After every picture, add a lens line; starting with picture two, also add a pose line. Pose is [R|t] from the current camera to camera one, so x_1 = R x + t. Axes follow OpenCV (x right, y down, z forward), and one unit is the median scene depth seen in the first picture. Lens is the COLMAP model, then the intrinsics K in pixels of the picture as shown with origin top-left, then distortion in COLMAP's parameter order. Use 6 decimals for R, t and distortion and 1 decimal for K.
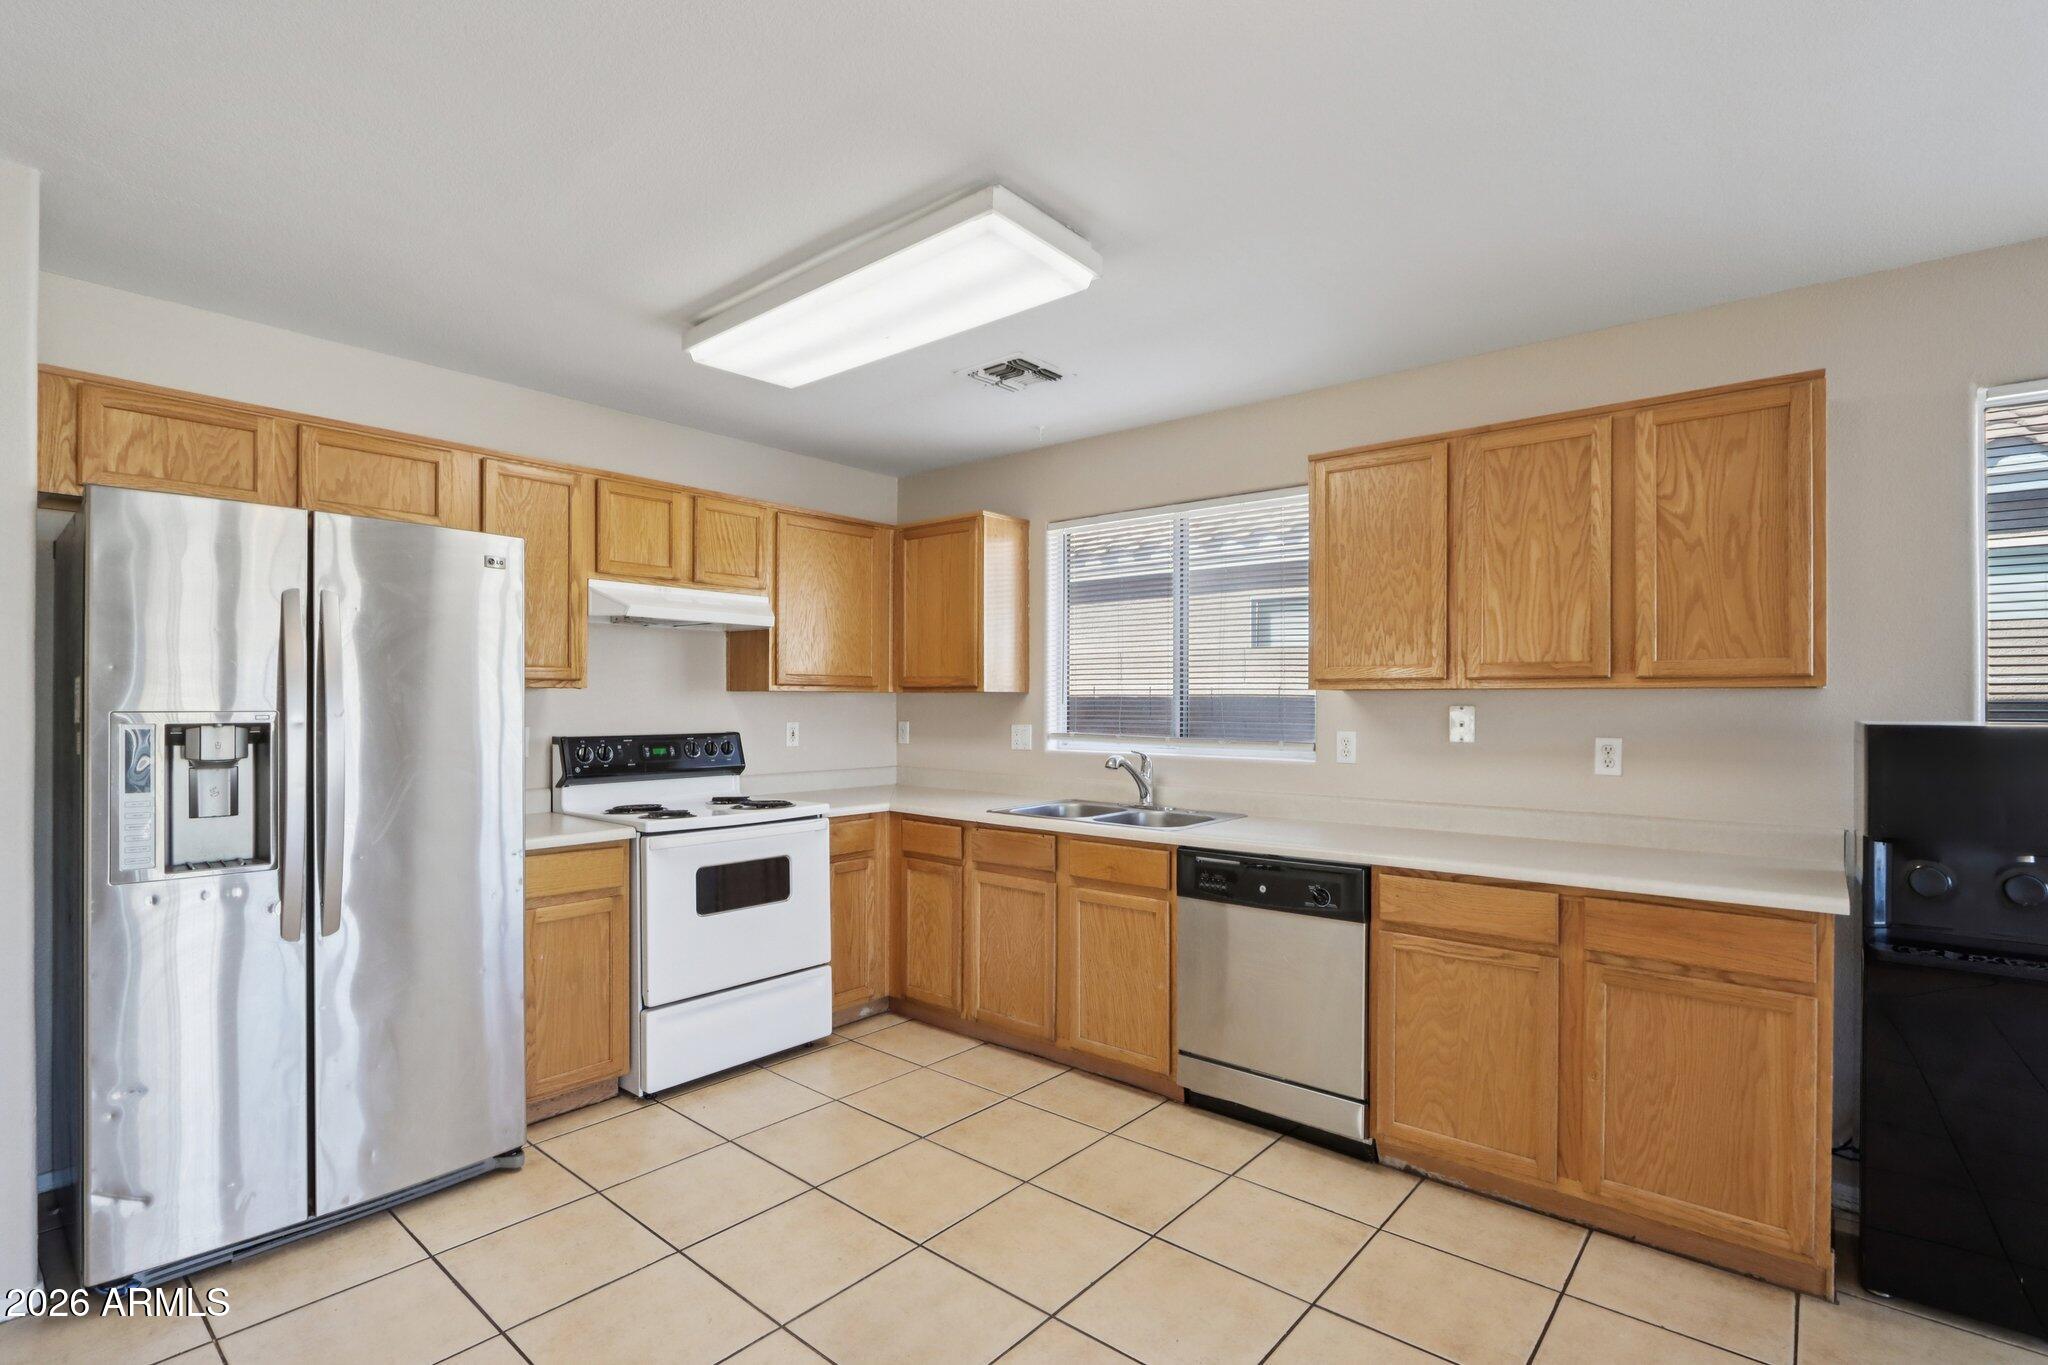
lens RADIAL K [[960.5, 0, 998.2], [0, 960.5, 700.8], [0, 0, 1]] dist [-0.015990, 0.002242]
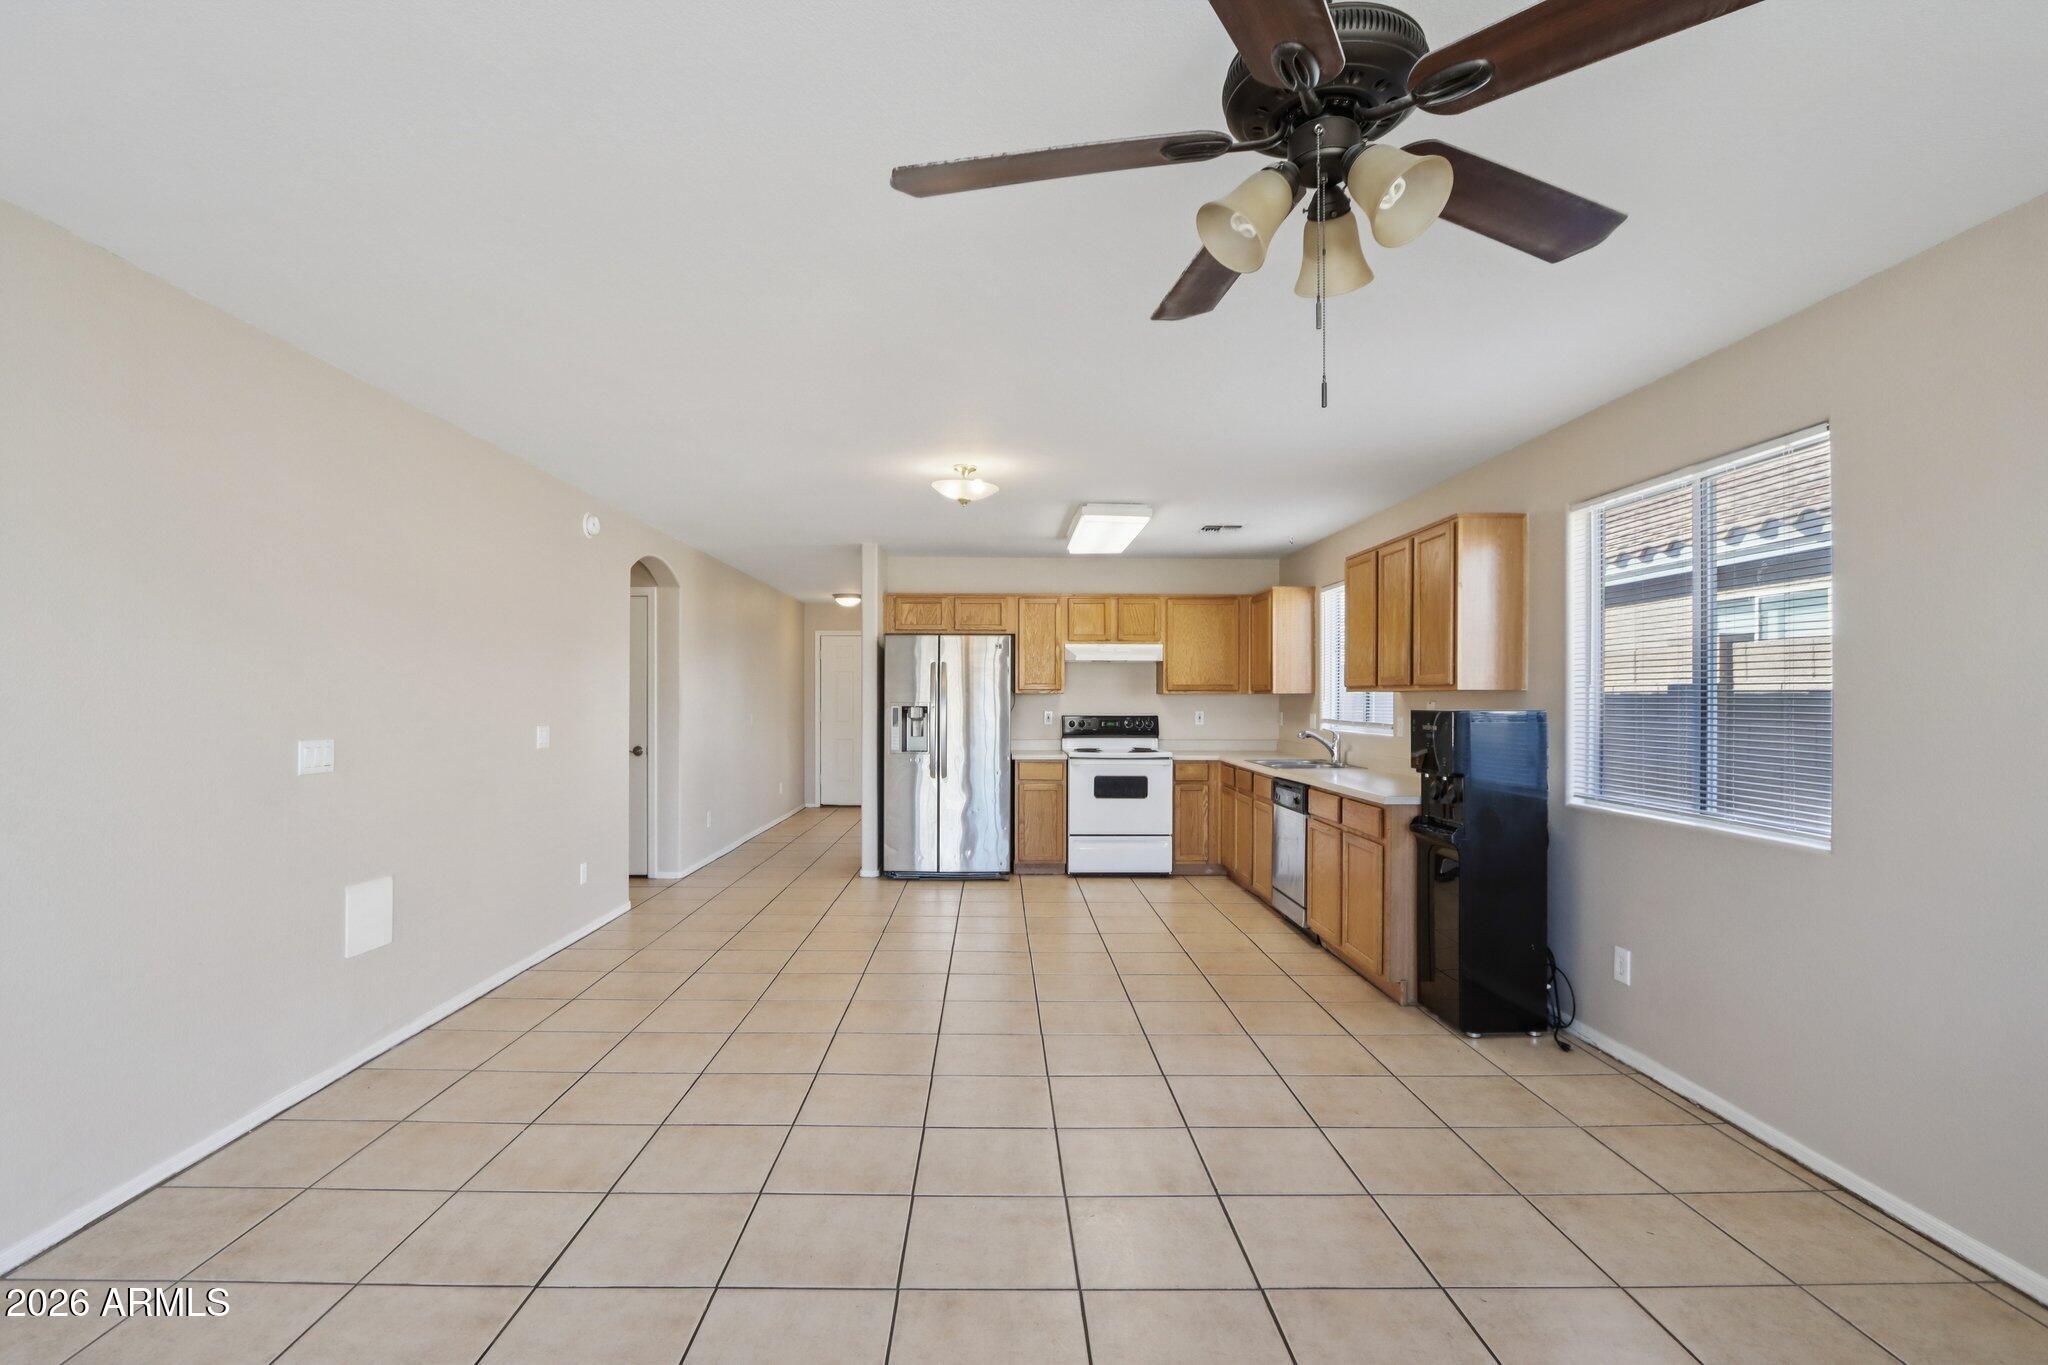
lens RADIAL K [[960.5, 0, 990.5], [0, 960.5, 696.7], [0, 0, 1]] dist [-0.015990, 0.002242]
pose [[0.654236, -0.003198, -0.756284, 1.240304], [0.001560, 0.999995, -0.002879, 0.000908], [0.756289, 0.000704, 0.654238, -0.635709]]
